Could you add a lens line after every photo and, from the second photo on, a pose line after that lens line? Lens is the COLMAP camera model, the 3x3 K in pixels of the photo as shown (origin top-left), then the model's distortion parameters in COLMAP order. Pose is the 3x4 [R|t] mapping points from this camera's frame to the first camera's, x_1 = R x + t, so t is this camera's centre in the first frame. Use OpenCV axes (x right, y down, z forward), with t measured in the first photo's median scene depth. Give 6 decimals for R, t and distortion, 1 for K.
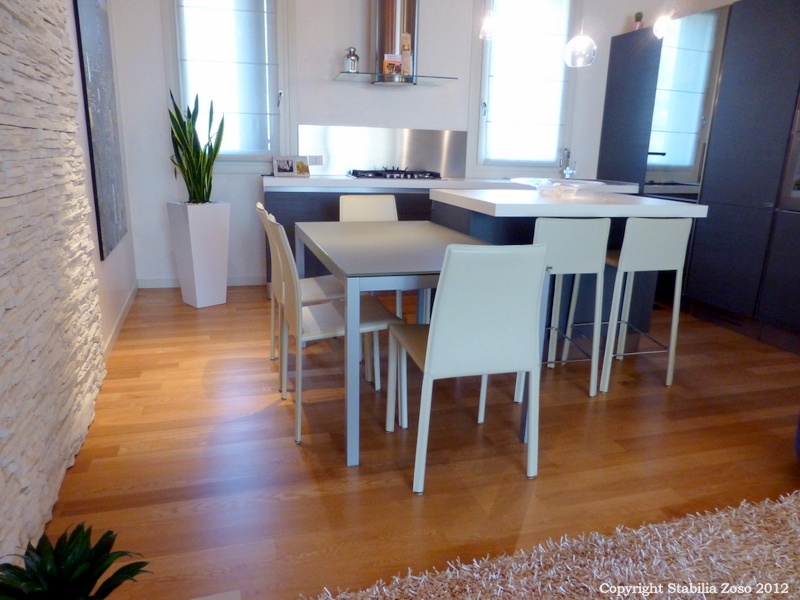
lens RADIAL K [[580.3, 0, 401.7], [0, 580.3, 293.4], [0, 0, 1]] dist [-0.029219, 0.013648]
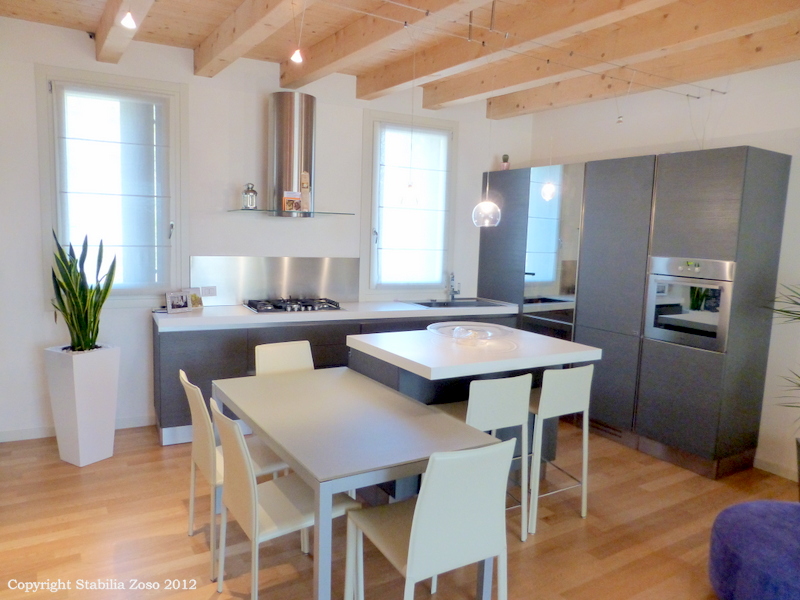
lens RADIAL K [[580.3, 0, 399.2], [0, 580.3, 294.5], [0, 0, 1]] dist [-0.029219, 0.013648]
pose [[0.967432, -0.024218, 0.251968, -0.099019], [0.056371, 0.991028, -0.121183, -0.105450], [-0.246773, 0.131440, 0.960118, -0.002092]]
